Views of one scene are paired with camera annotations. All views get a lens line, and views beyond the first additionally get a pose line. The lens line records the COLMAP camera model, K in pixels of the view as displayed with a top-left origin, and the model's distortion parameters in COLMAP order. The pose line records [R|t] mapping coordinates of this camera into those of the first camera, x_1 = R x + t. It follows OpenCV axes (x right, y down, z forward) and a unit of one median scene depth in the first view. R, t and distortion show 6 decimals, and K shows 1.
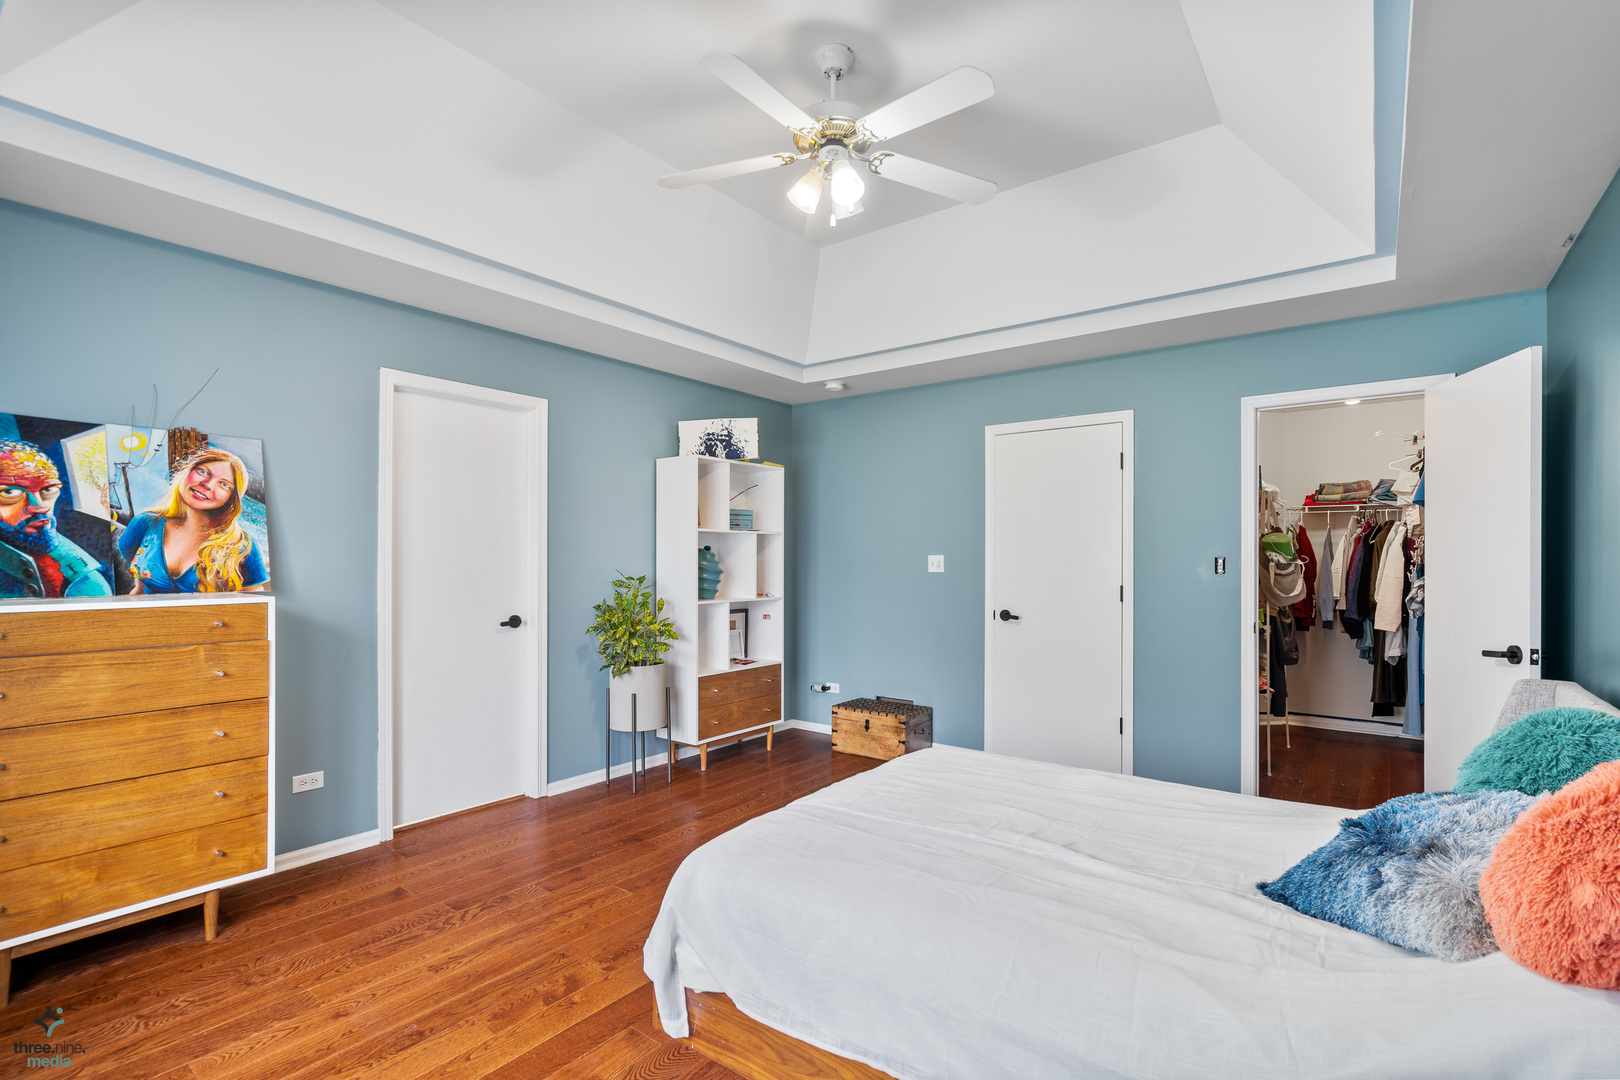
lens RADIAL K [[745.7, 0, 808.7], [0, 745.7, 547.8], [0, 0, 1]] dist [-0.003626, 0.000662]
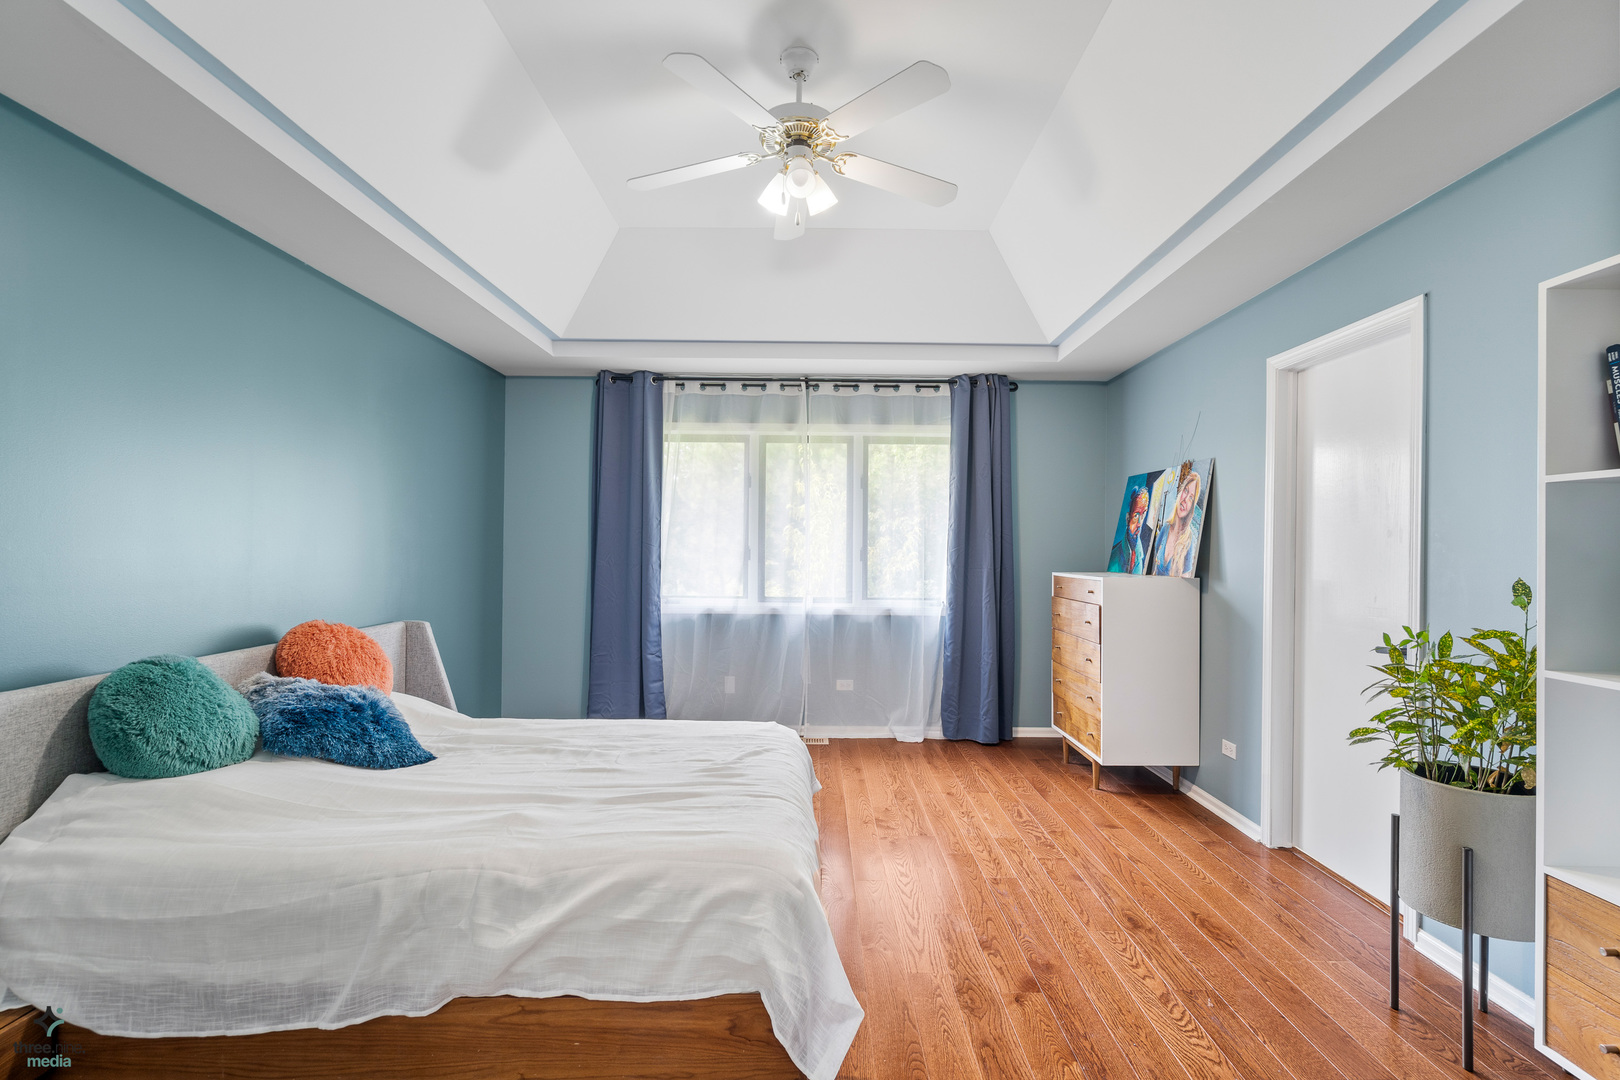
lens RADIAL K [[745.7, 0, 809.0], [0, 745.7, 543.1], [0, 0, 1]] dist [-0.003626, 0.000662]
pose [[-0.788624, -0.009123, -0.614809, 0.570741], [-0.005766, 0.999956, -0.007441, 0.013787], [0.614849, -0.002323, -0.788641, 1.612372]]
